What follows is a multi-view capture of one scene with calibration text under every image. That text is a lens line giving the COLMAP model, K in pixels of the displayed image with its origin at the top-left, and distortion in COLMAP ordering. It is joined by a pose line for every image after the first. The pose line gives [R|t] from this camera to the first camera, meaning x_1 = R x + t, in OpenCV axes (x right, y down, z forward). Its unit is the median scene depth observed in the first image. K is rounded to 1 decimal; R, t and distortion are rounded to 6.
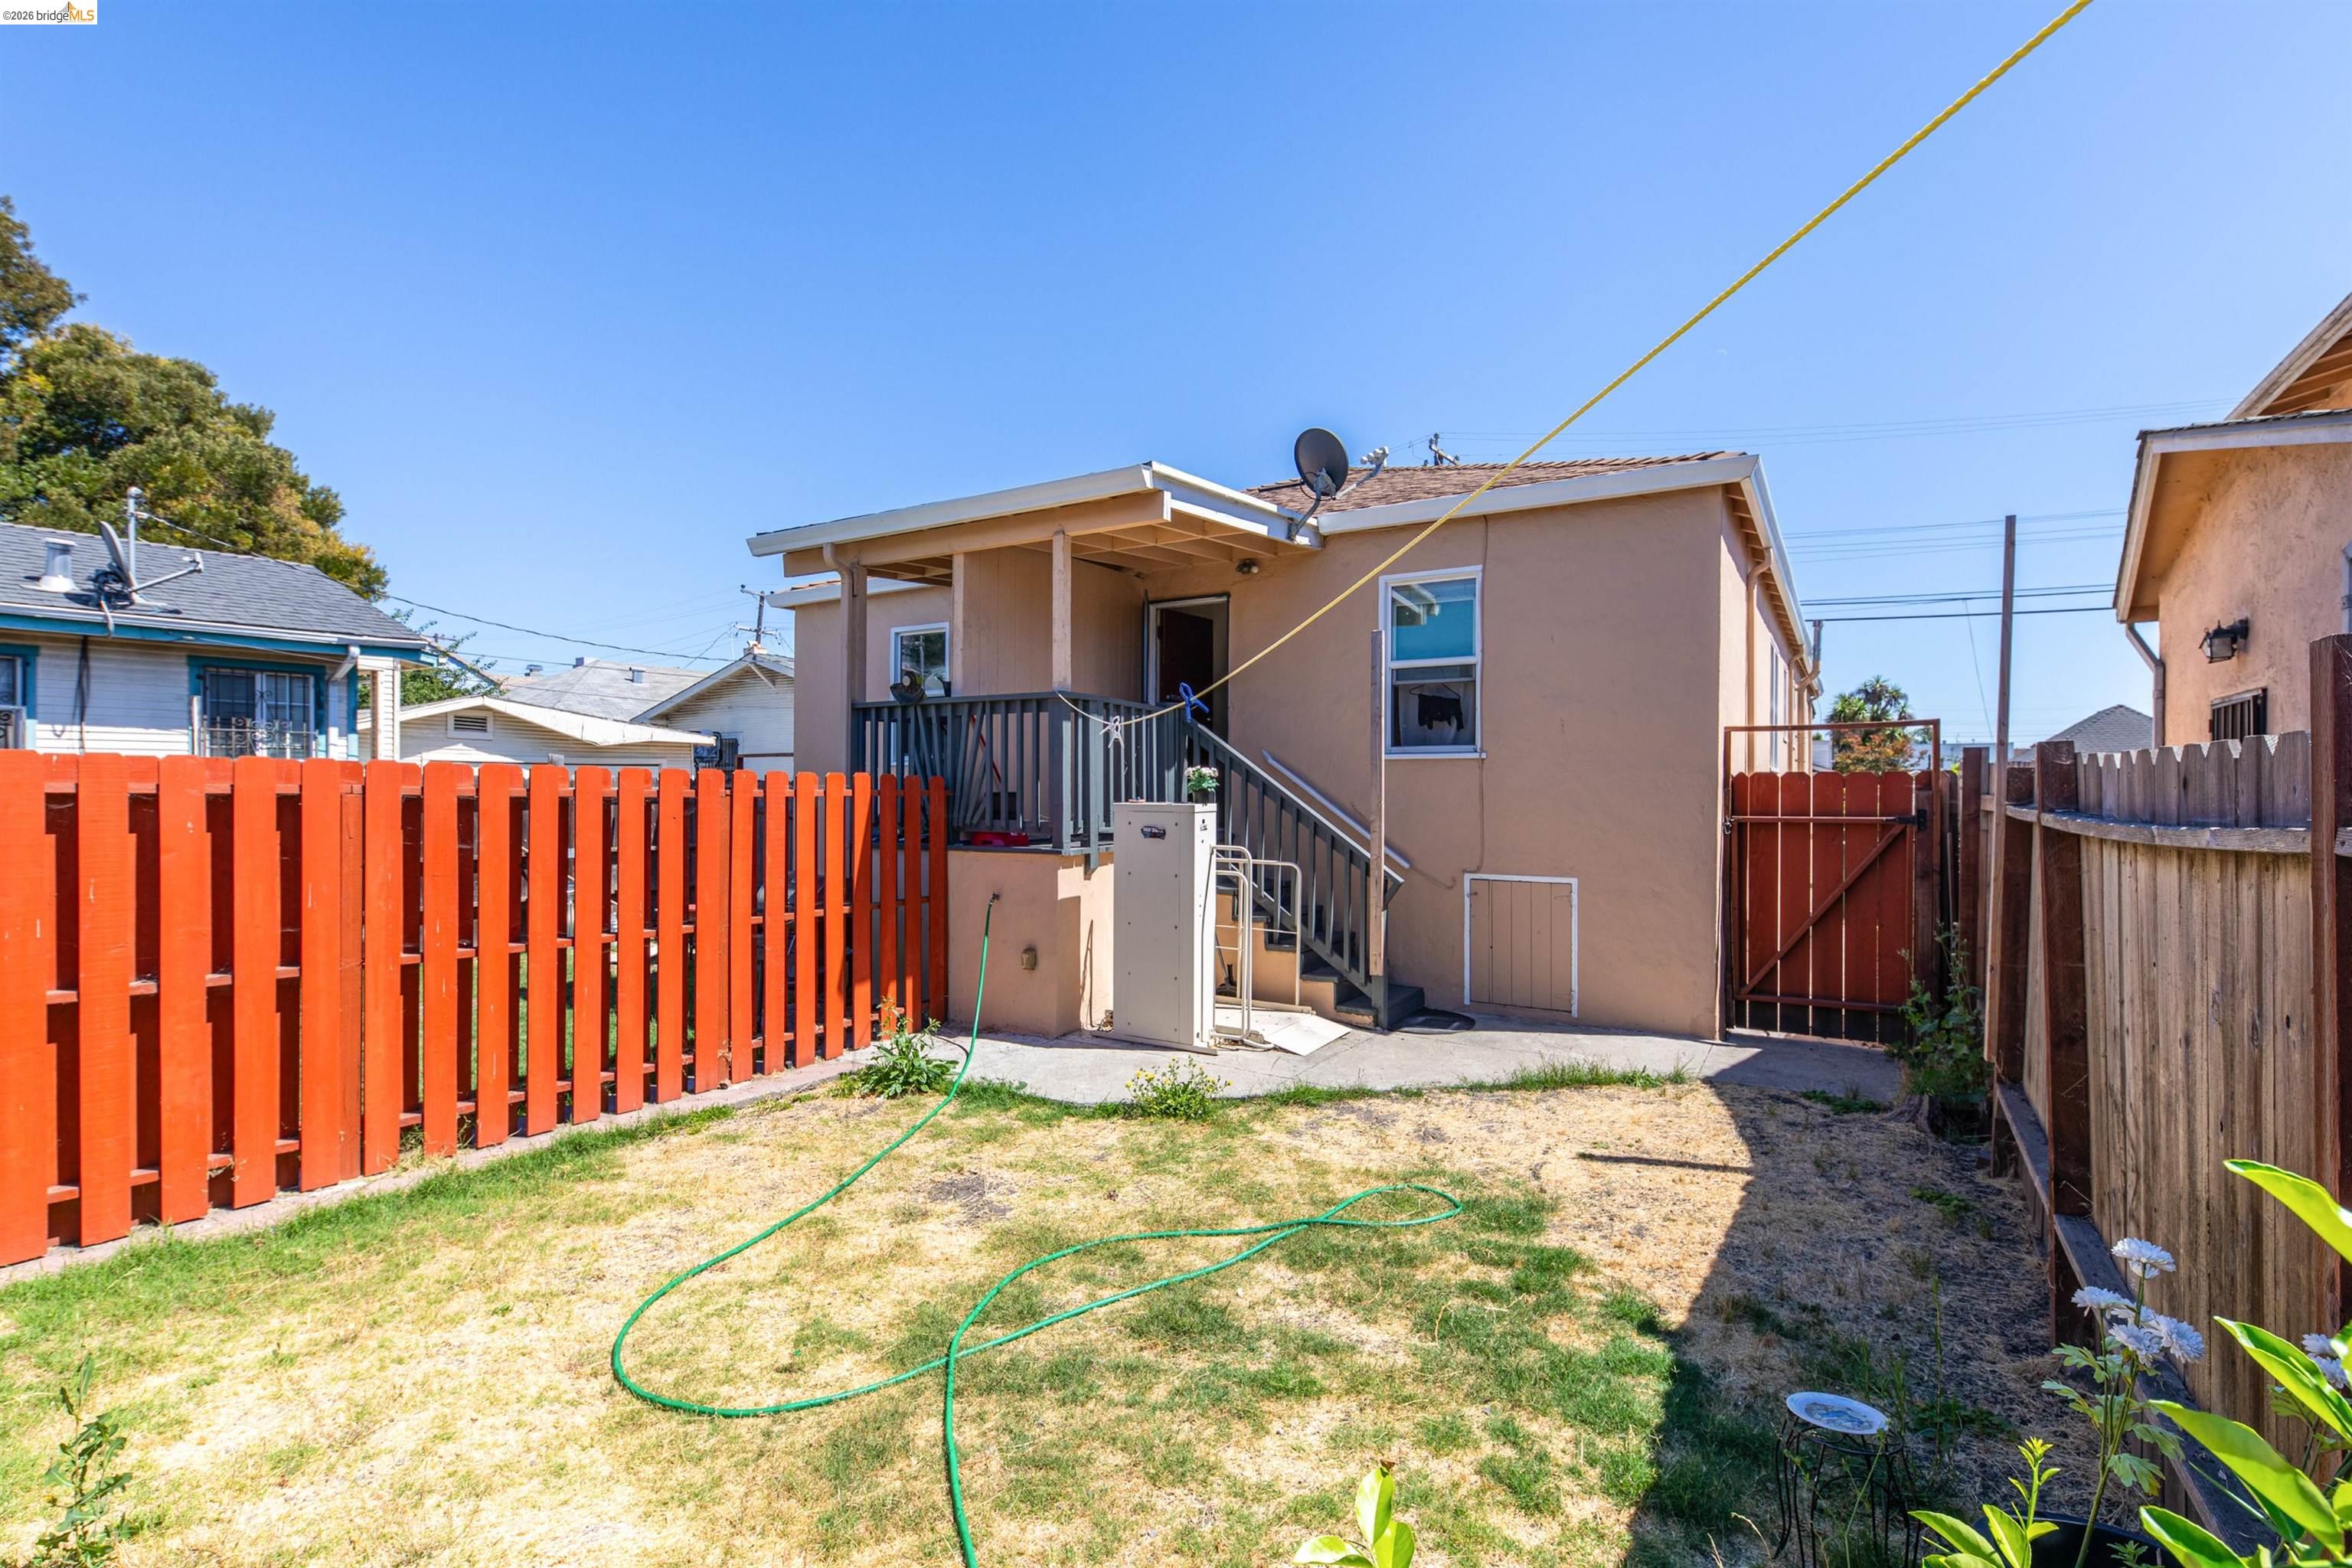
lens RADIAL K [[1064.7, 0, 1182.7], [0, 1064.7, 784.5], [0, 0, 1]] dist [0.009830, -0.000100]
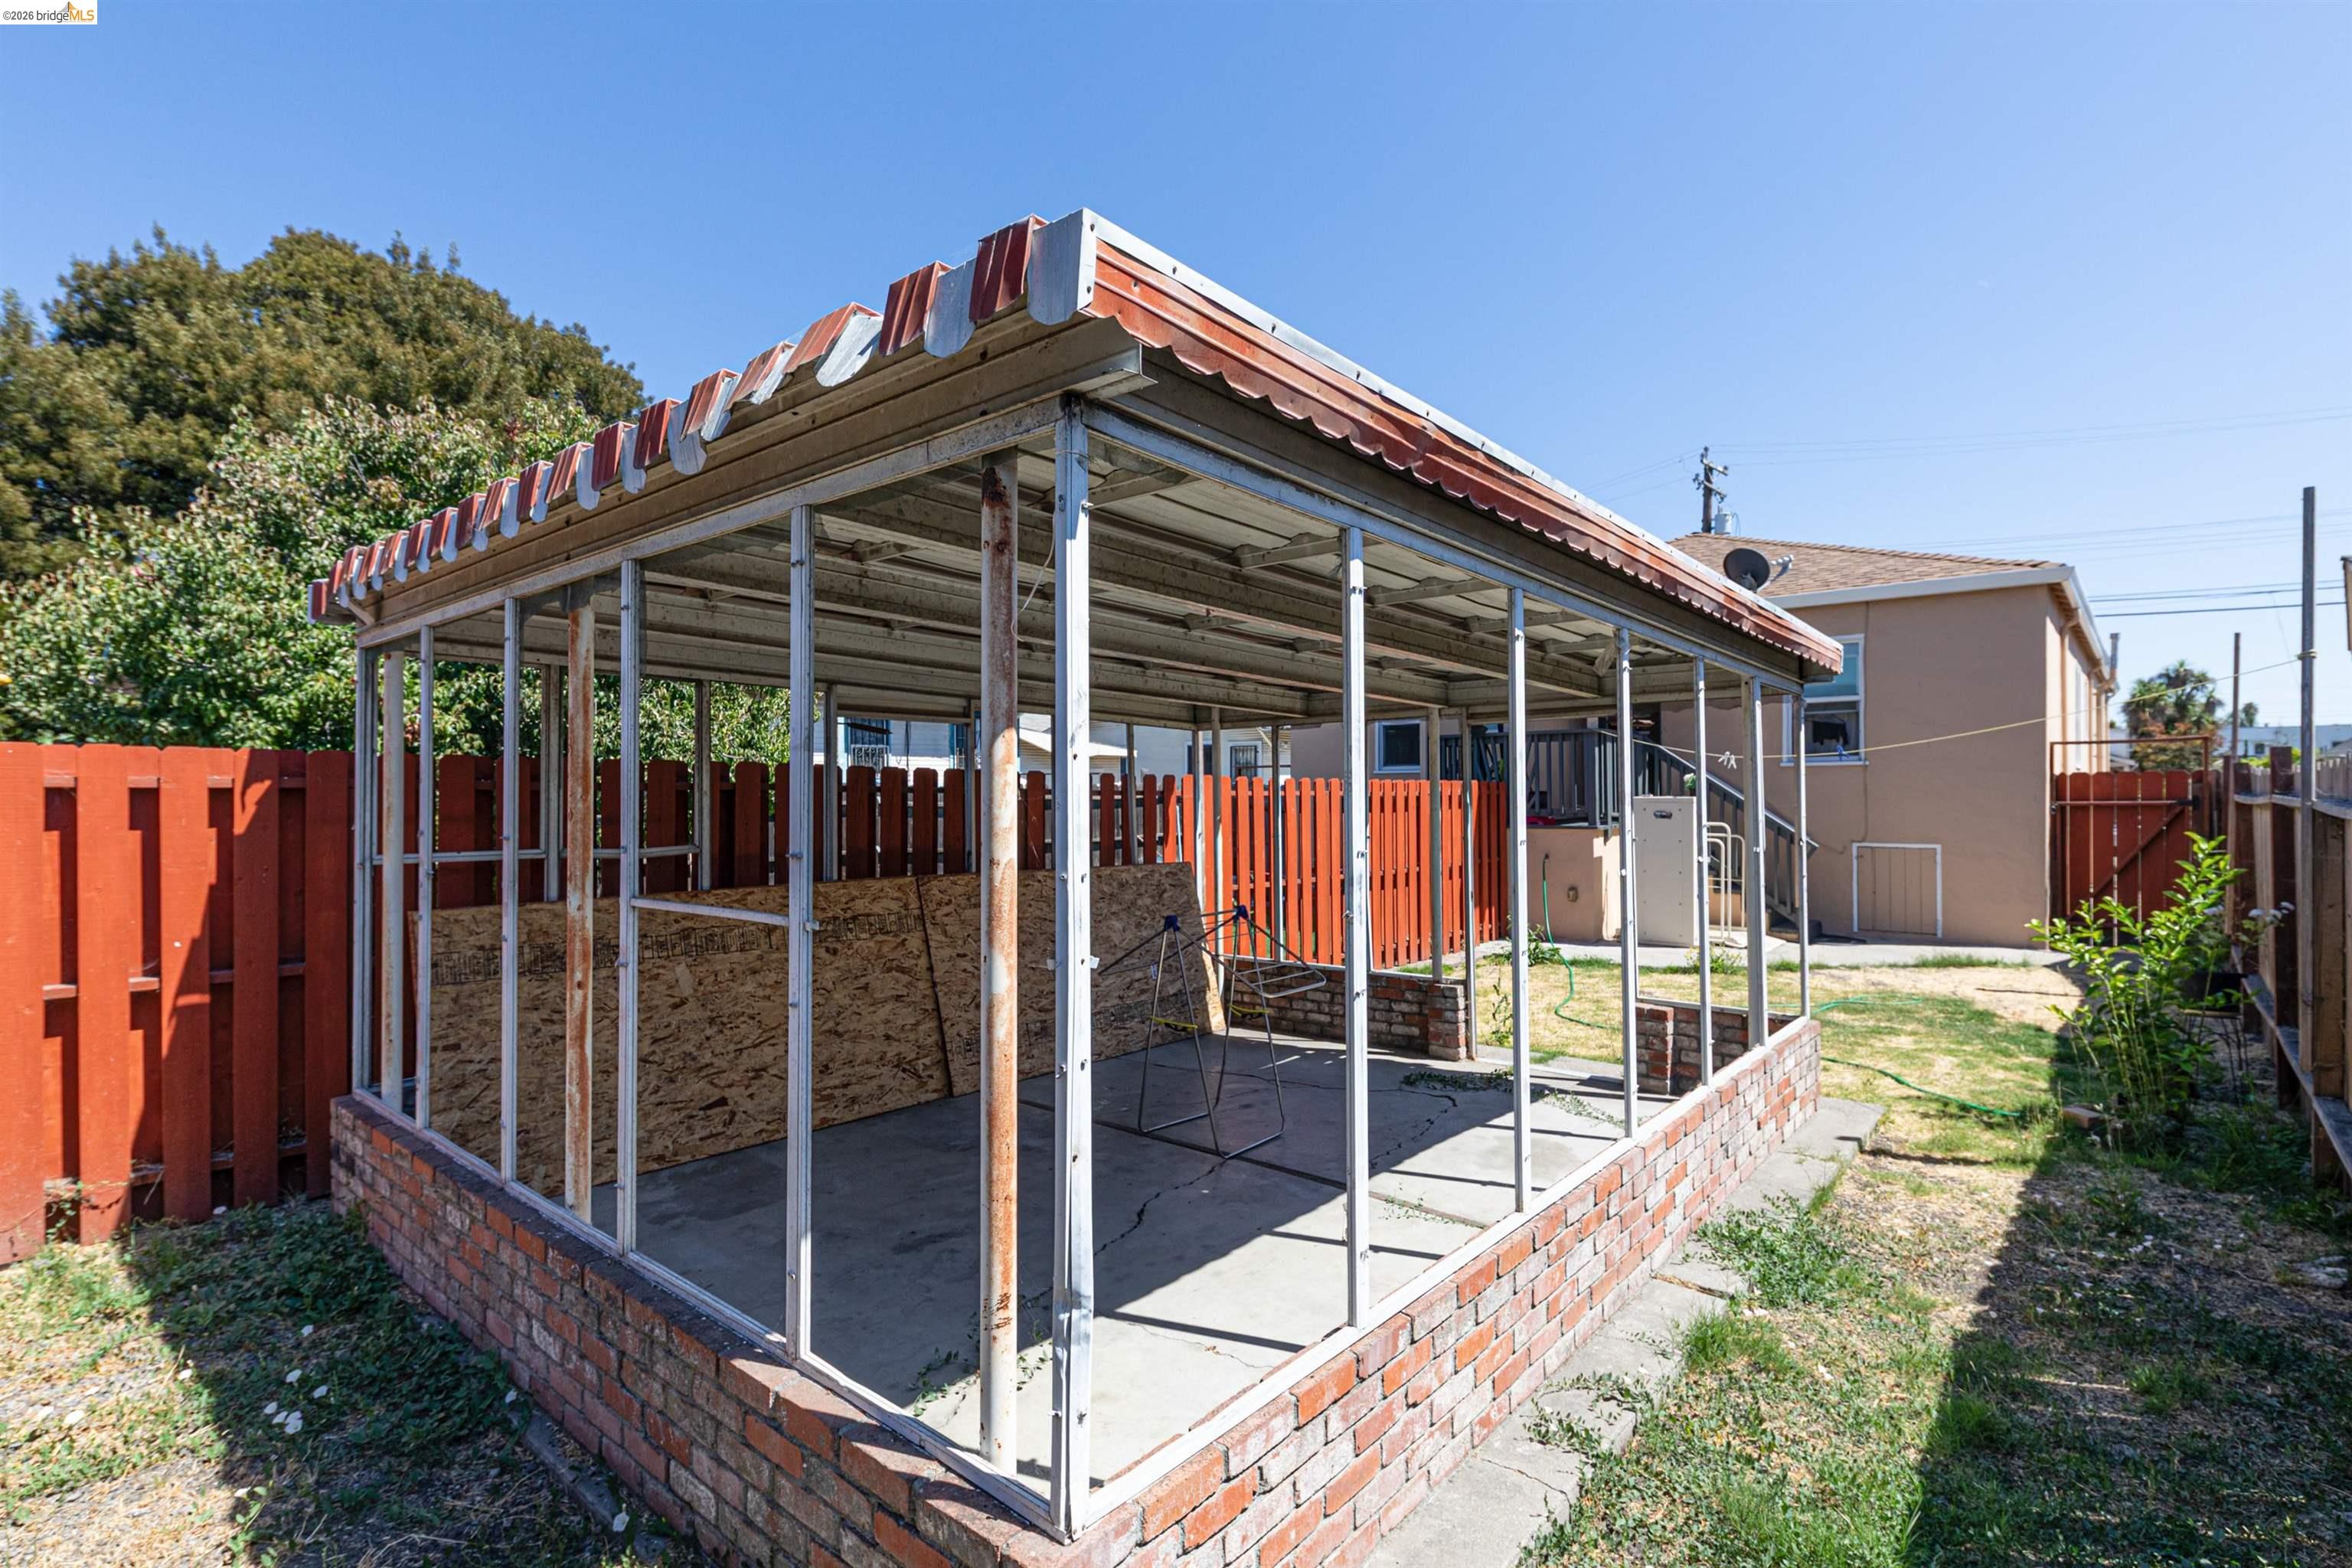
lens RADIAL K [[1108.3, 0, 1175.4], [0, 1108.3, 786.1], [0, 0, 1]] dist [0.014323, -0.015111]
pose [[0.986452, -0.012734, -0.163555, -0.423777], [0.013178, 0.999912, 0.001632, -0.010561], [0.163519, -0.003765, 0.986533, -0.697995]]
